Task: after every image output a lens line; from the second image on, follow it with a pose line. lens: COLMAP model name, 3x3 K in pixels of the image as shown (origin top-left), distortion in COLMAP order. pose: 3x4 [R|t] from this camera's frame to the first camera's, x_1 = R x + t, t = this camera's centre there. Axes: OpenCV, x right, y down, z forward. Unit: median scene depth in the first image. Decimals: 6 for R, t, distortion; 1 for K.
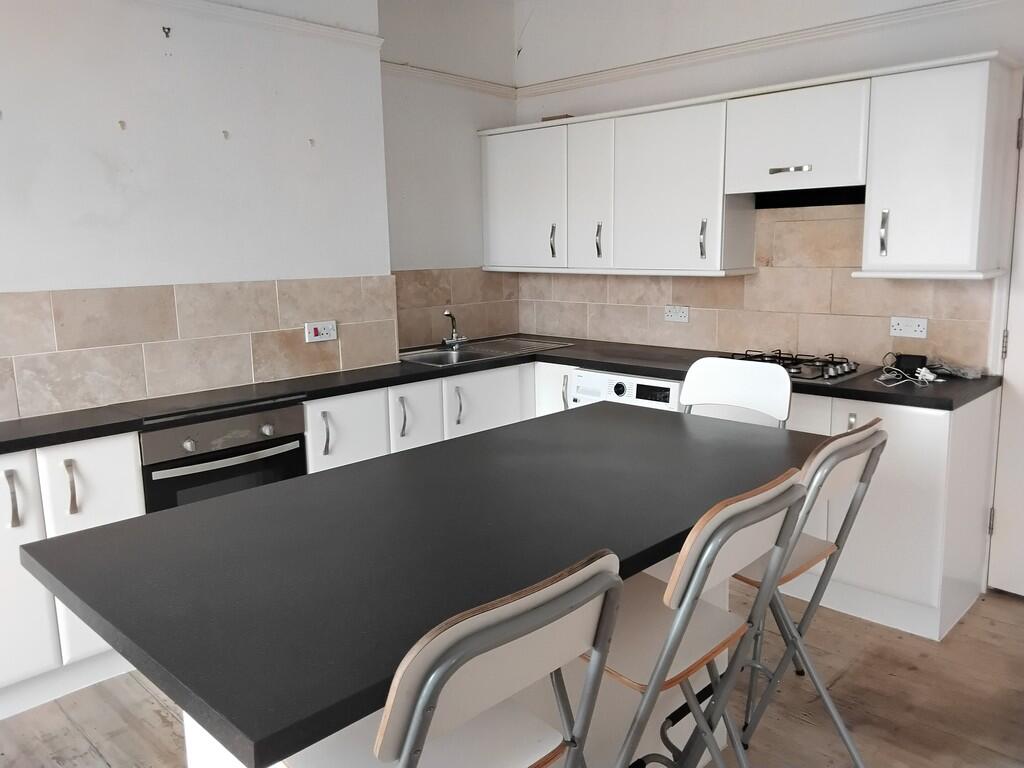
lens RADIAL K [[814.8, 0, 517.1], [0, 814.8, 384.9], [0, 0, 1]] dist [0.094544, -0.053495]
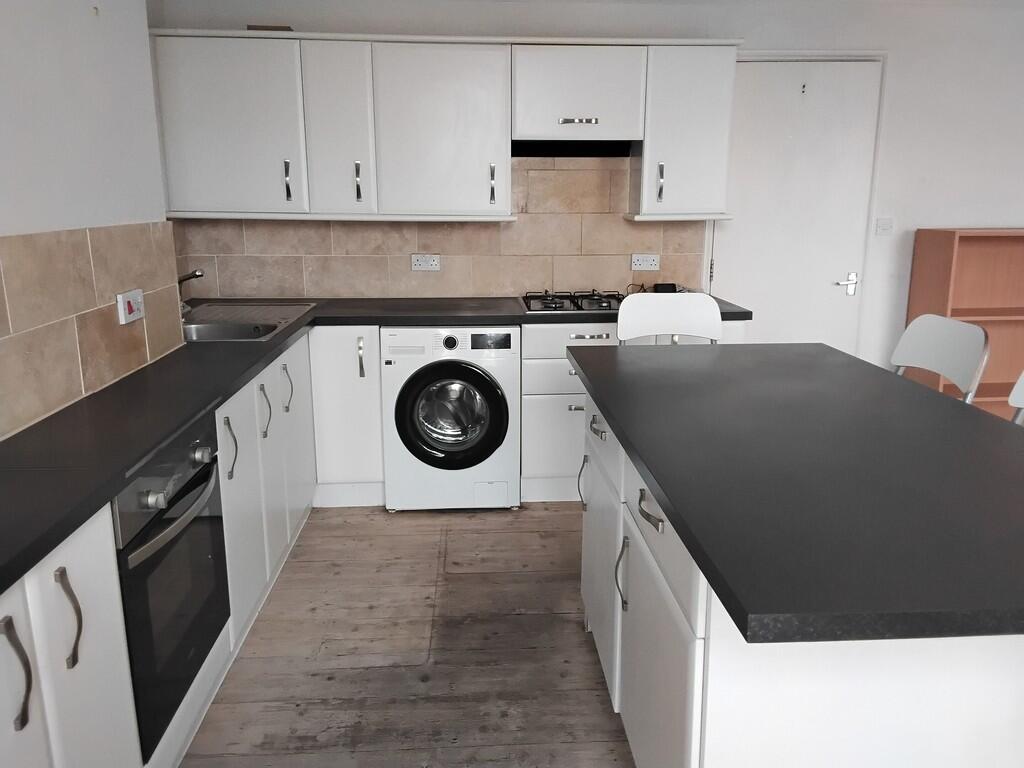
lens RADIAL K [[814.8, 0, 519.3], [0, 814.8, 380.9], [0, 0, 1]] dist [0.094544, -0.053495]
pose [[0.664081, -0.150762, 0.732302, -0.505351], [0.117491, 0.988332, 0.096926, -0.032058], [-0.738371, 0.021673, 0.674046, 0.298531]]
